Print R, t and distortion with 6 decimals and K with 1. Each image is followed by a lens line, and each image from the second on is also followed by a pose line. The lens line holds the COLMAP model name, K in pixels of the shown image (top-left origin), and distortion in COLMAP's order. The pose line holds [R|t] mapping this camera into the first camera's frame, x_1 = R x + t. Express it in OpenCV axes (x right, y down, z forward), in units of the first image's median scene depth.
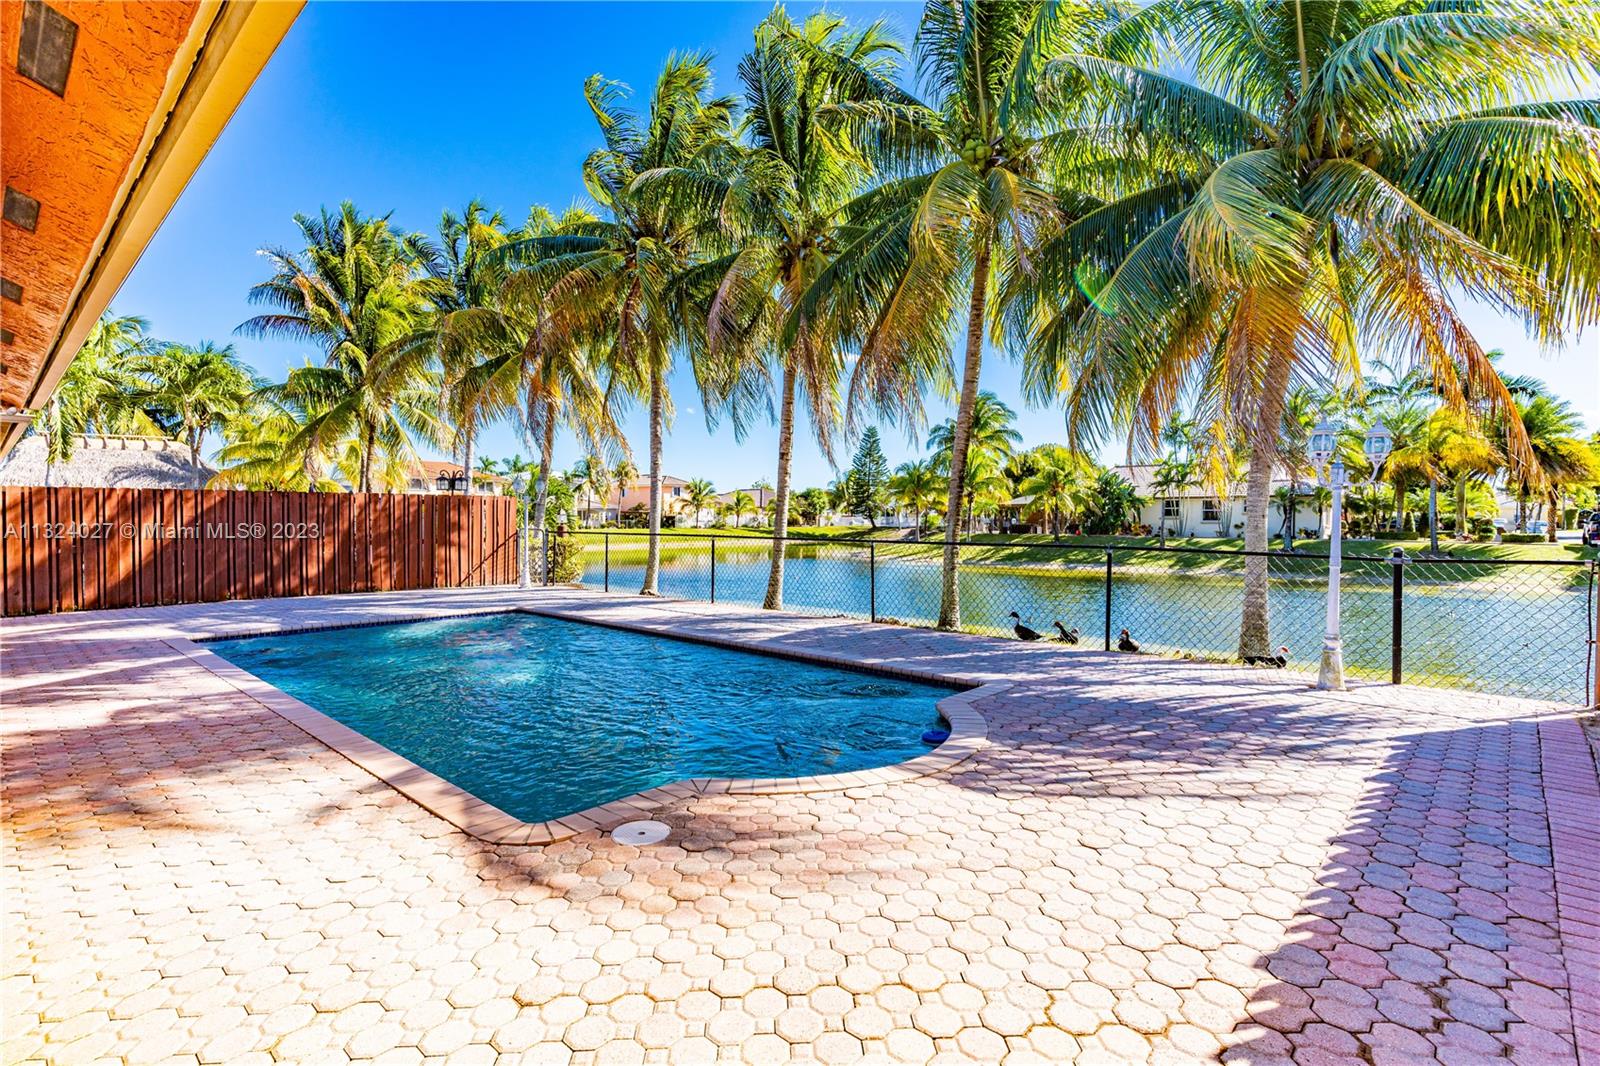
lens RADIAL K [[754.9, 0, 805.4], [0, 754.9, 531.0], [0, 0, 1]] dist [-0.017897, 0.000078]
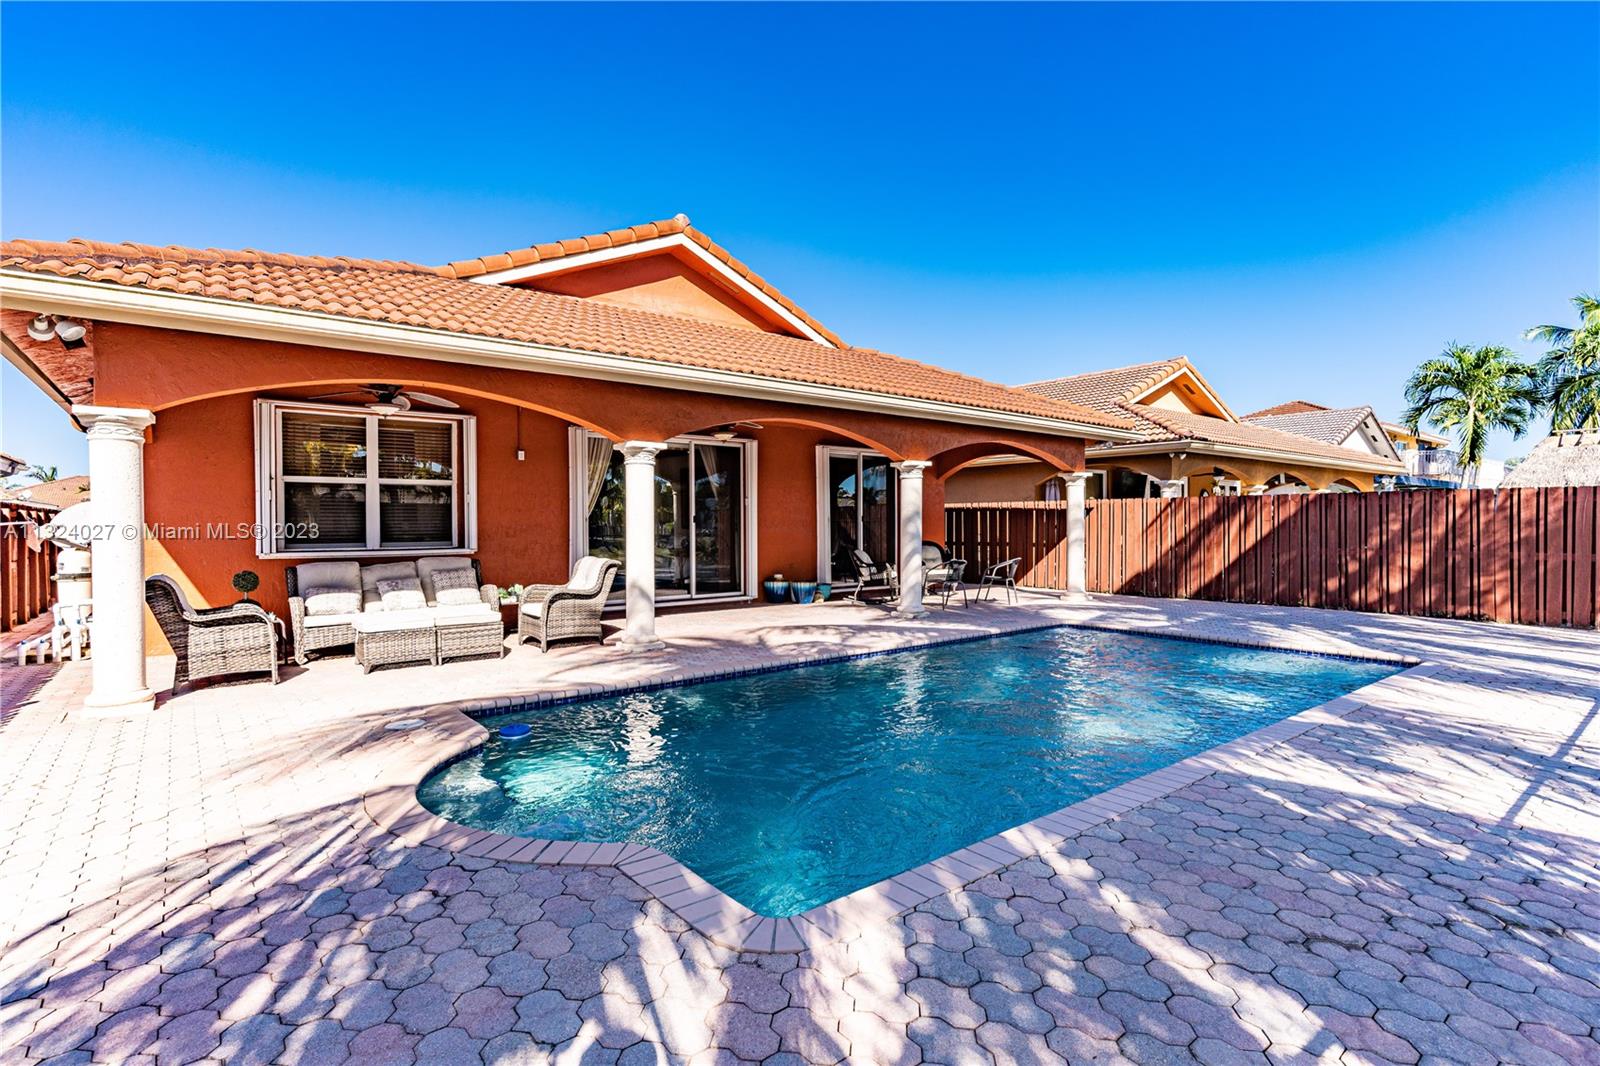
lens RADIAL K [[754.9, 0, 746.2], [0, 754.9, 522.4], [0, 0, 1]] dist [-0.017897, 0.000078]
pose [[-0.157432, 0.003234, -0.987525, 0.263753], [-0.020476, 0.999769, 0.006538, -0.005617], [0.987318, 0.021250, -0.157329, 0.426338]]
